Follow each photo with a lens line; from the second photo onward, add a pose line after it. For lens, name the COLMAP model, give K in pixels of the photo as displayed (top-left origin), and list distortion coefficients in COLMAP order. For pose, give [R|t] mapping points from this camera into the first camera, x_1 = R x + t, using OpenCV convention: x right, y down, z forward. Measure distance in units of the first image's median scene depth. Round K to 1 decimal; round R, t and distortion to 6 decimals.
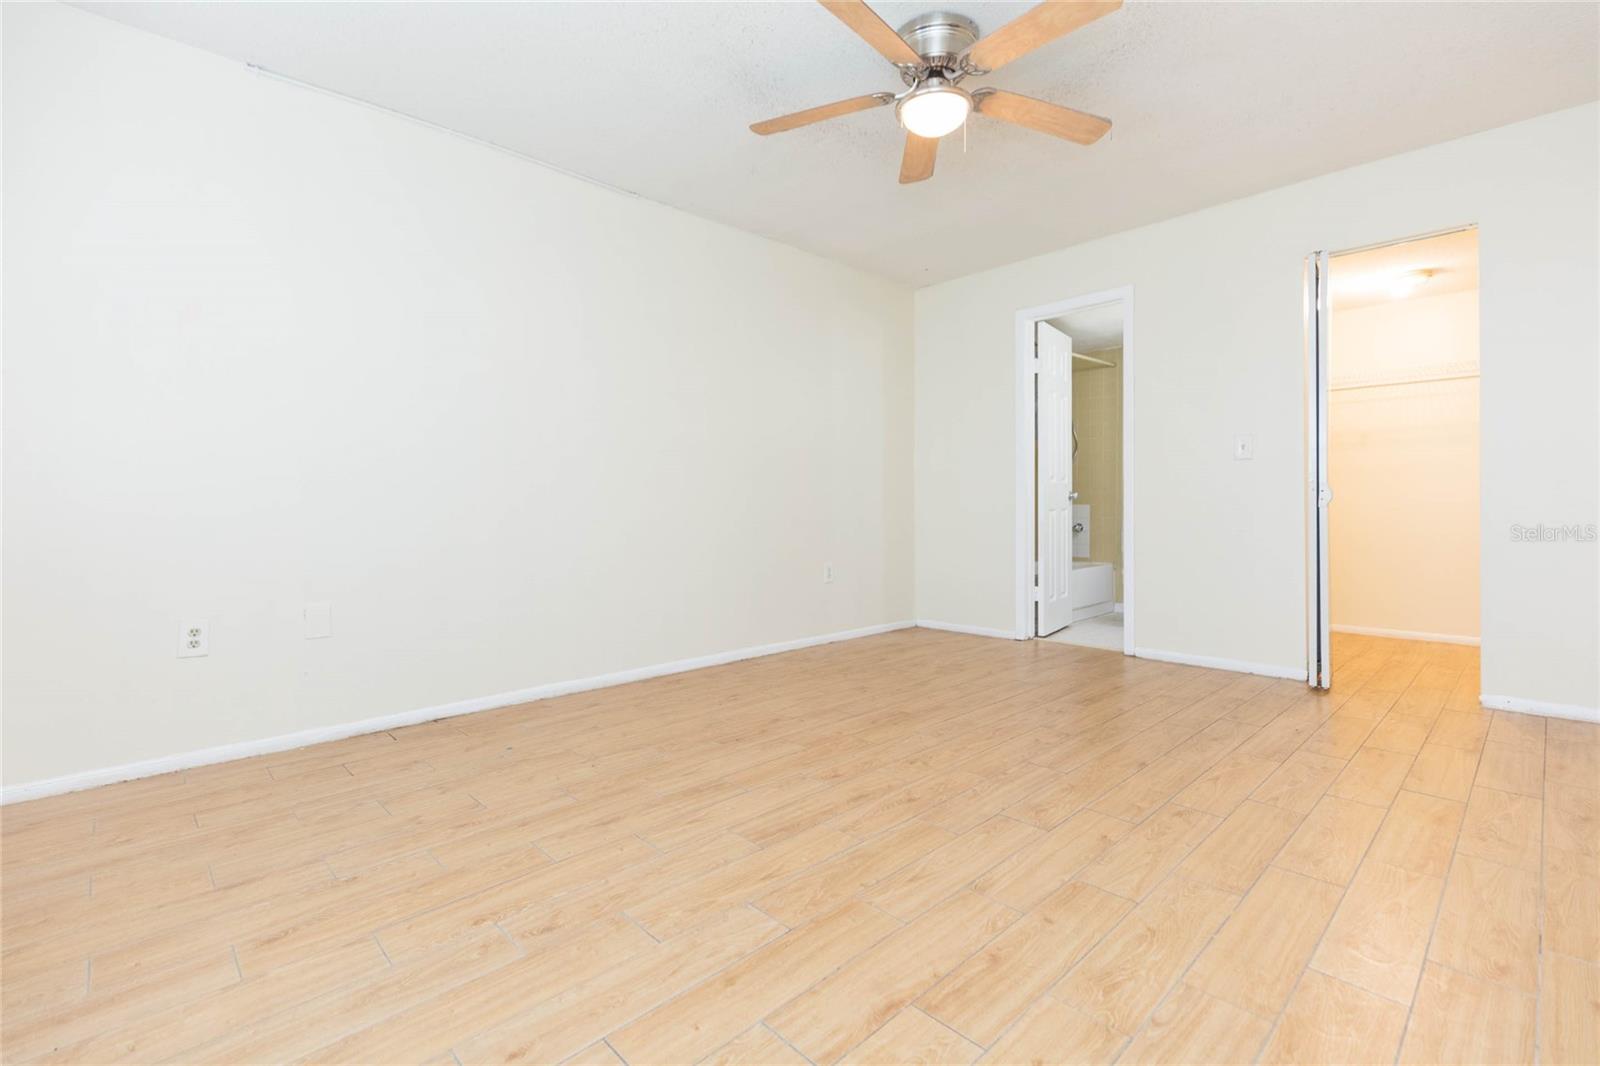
lens RADIAL K [[724.3, 0, 803.1], [0, 724.3, 490.6], [0, 0, 1]] dist [0.003165, -0.000643]
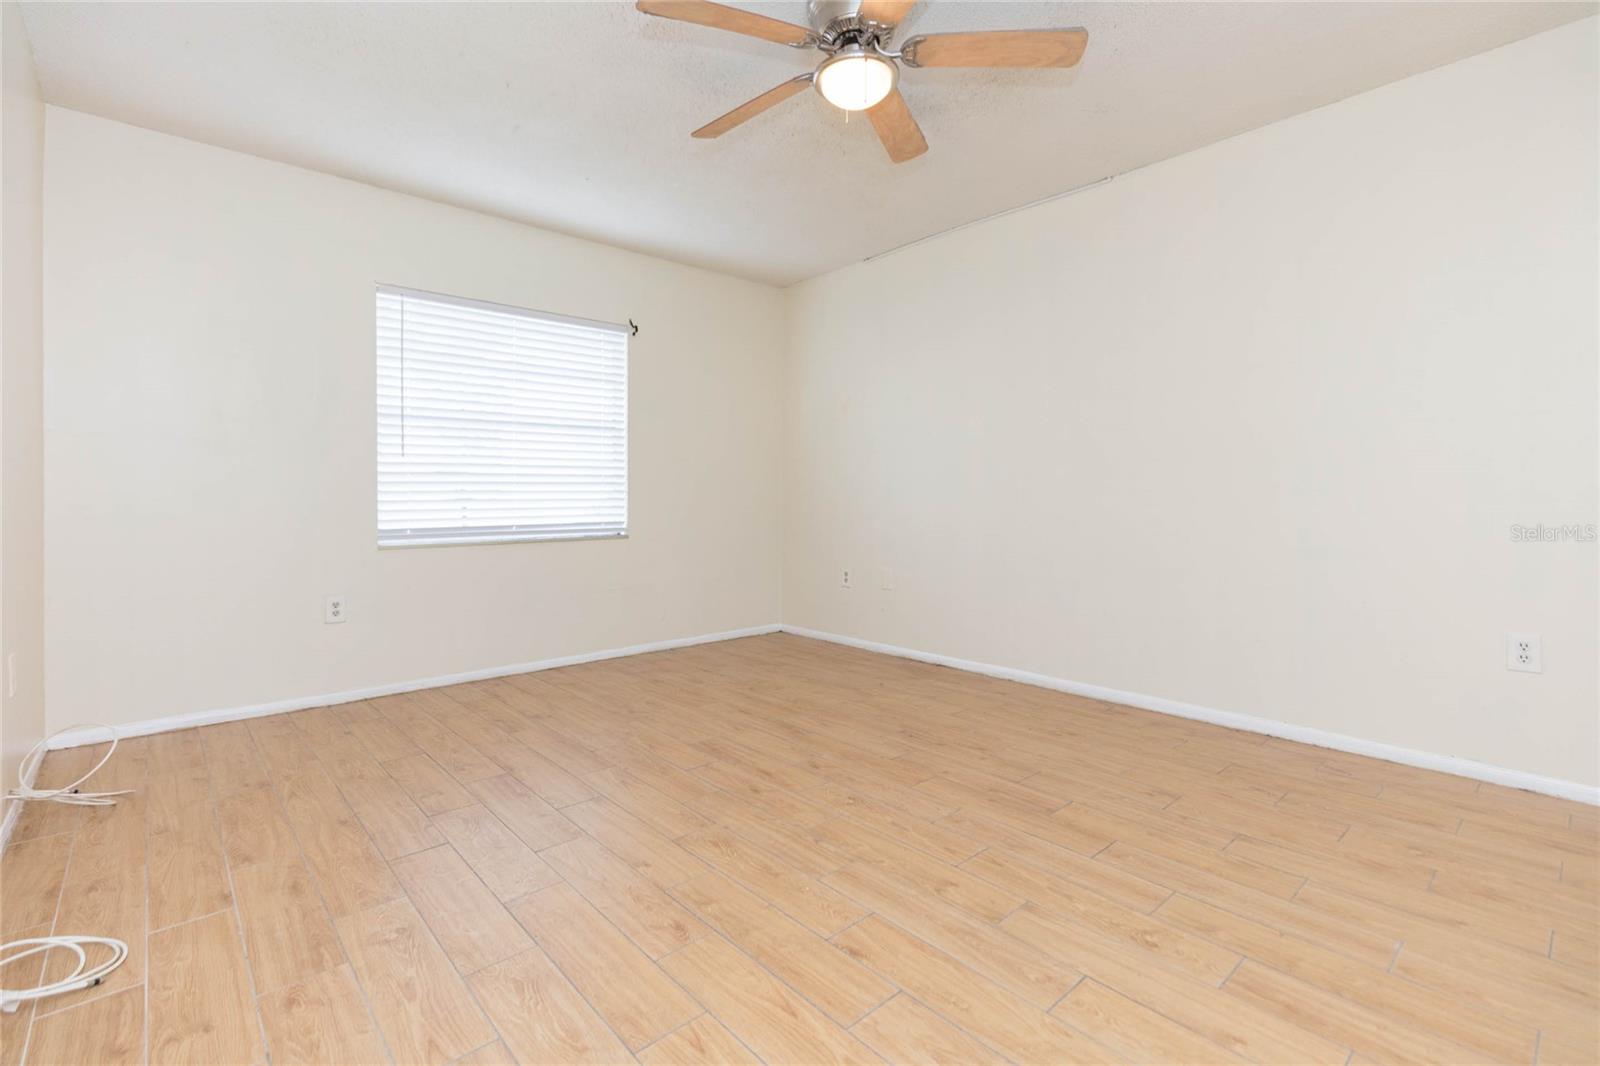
lens RADIAL K [[725.2, 0, 795.1], [0, 725.2, 509.9], [0, 0, 1]] dist [0.004040, -0.001267]
pose [[-0.045660, 0.018798, -0.998780, 1.241488], [0.021522, 0.999609, 0.017830, -0.010894], [0.998725, -0.020682, -0.046046, 1.134845]]
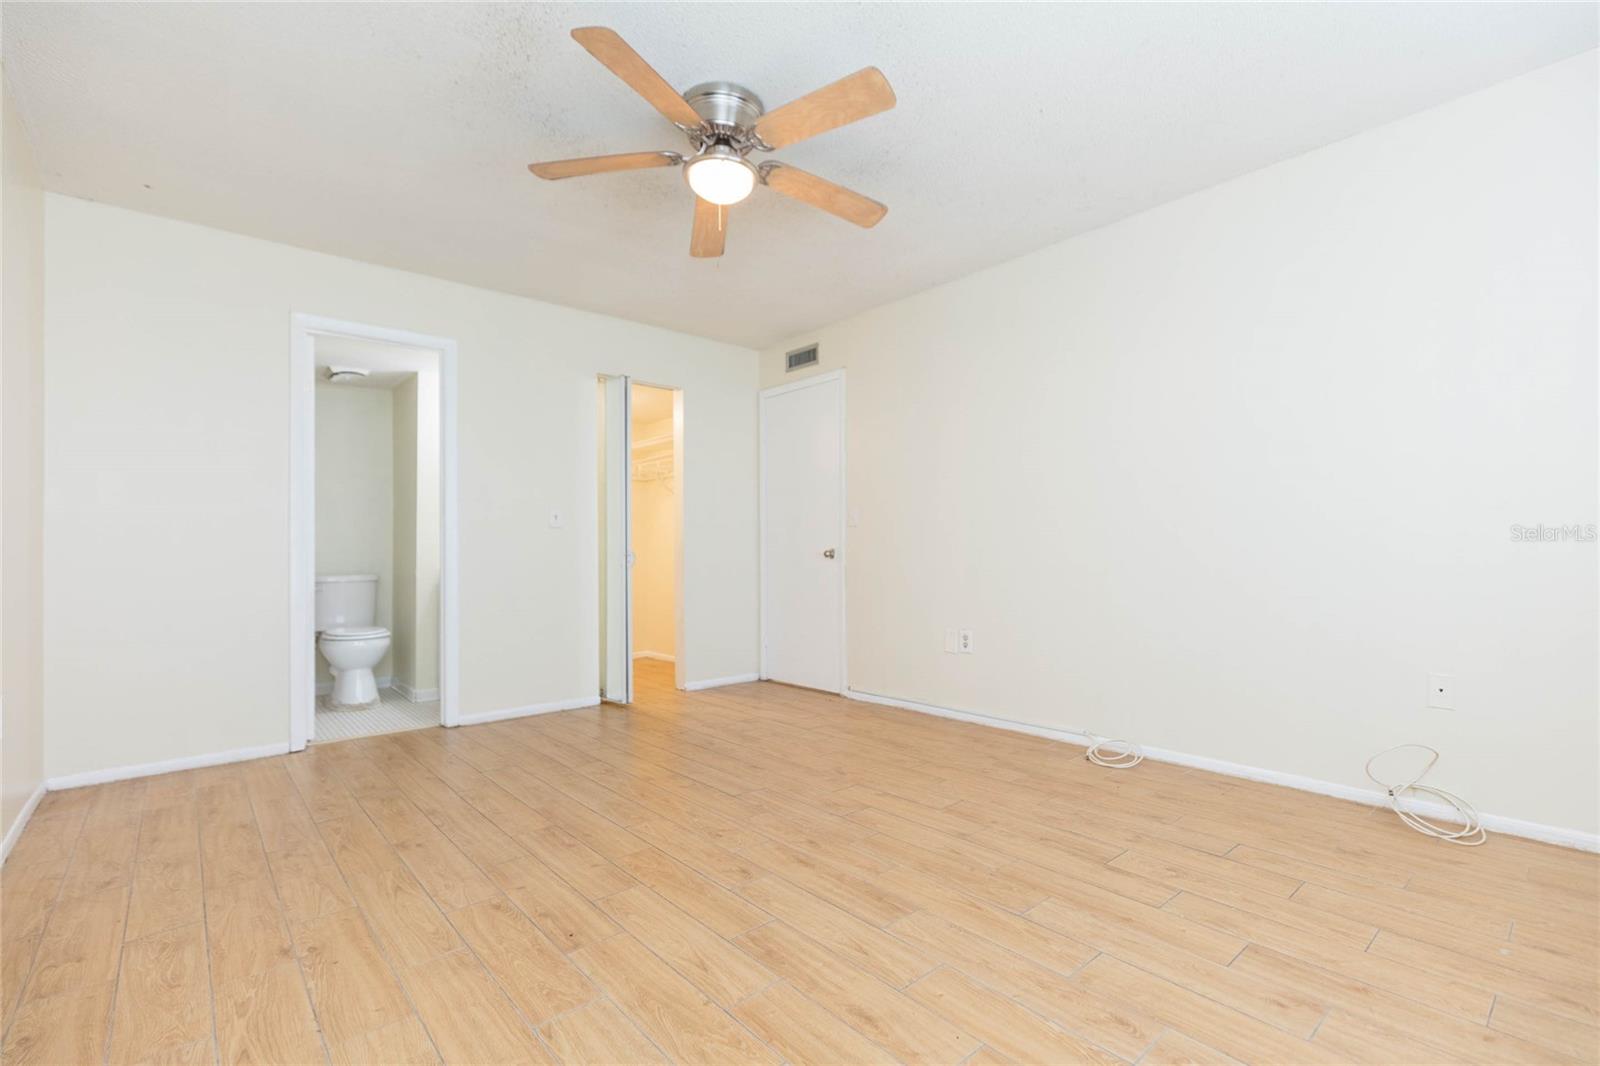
lens RADIAL K [[718.2, 0, 813.7], [0, 718.2, 552.3], [0, 0, 1]] dist [0.012679, -0.000414]
pose [[0.039293, 0.010416, 0.999173, -0.933683], [-0.010409, 0.999896, -0.010014, 0.008212], [-0.999174, -0.010007, 0.039397, 0.974651]]
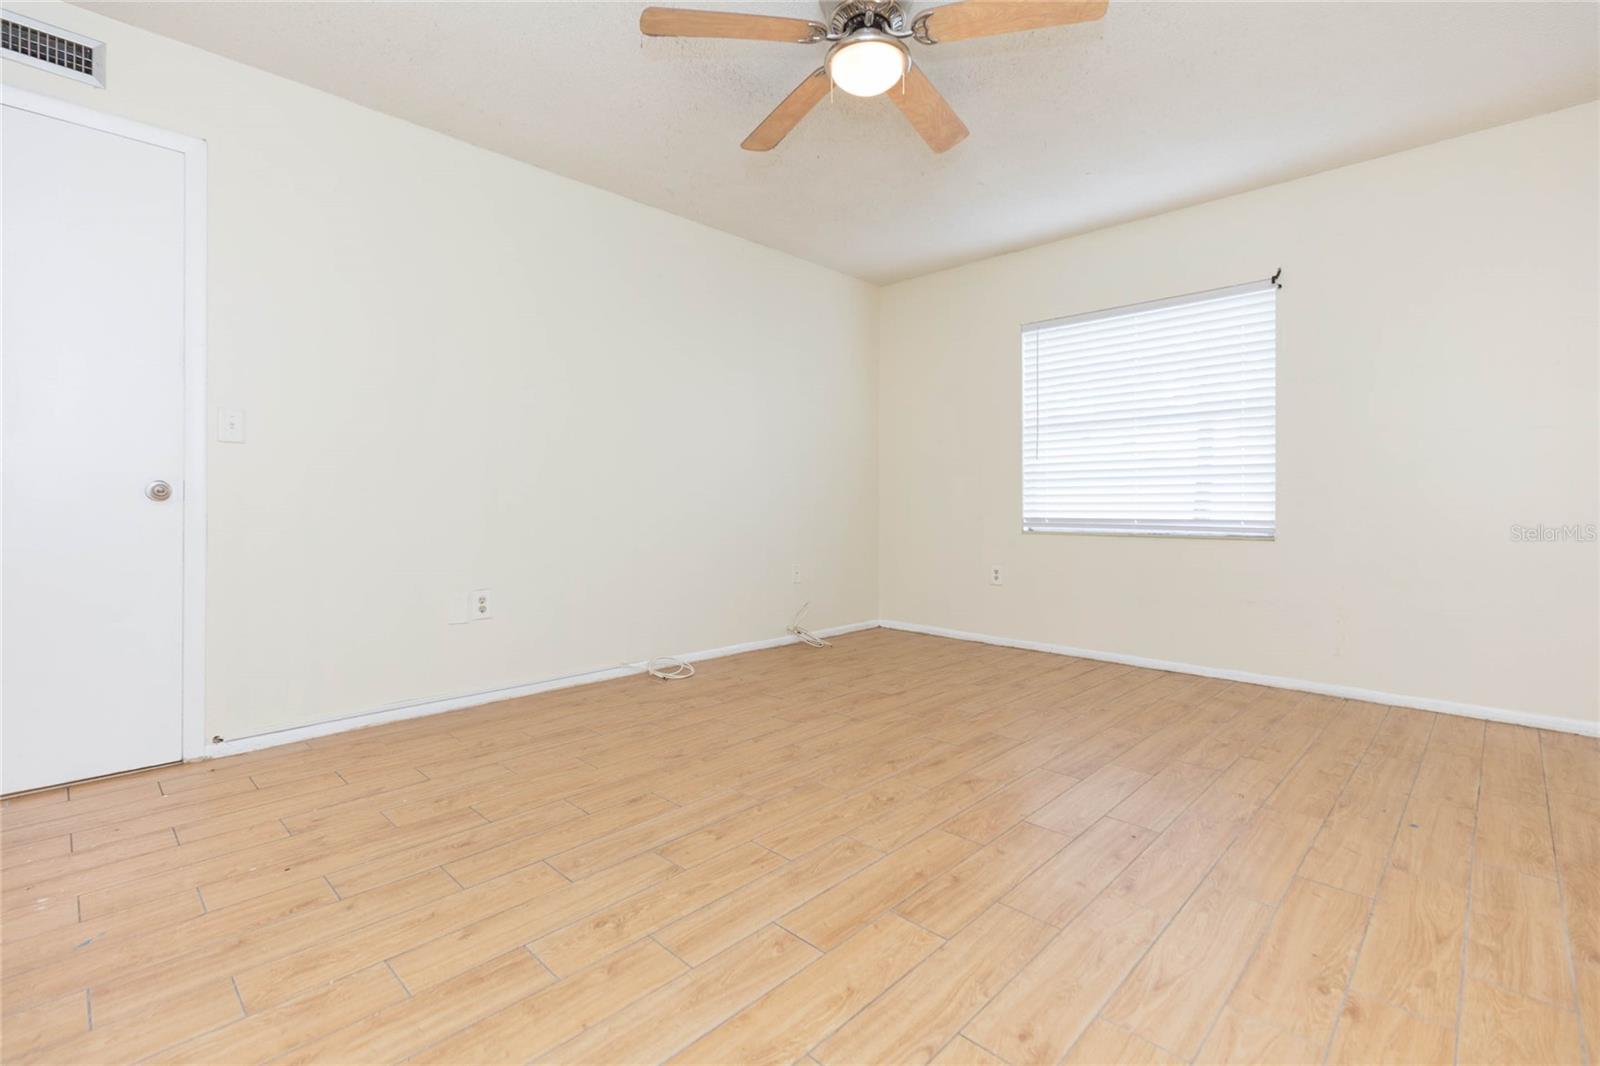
lens RADIAL K [[714.4, 0, 809.3], [0, 714.4, 510.2], [0, 0, 1]] dist [0.006951, -0.000249]
pose [[-0.999276, 0.003403, -0.037898, 0.328762], [0.003592, 0.999981, -0.004923, 0.029199], [0.037880, -0.005056, -0.999269, 2.174789]]
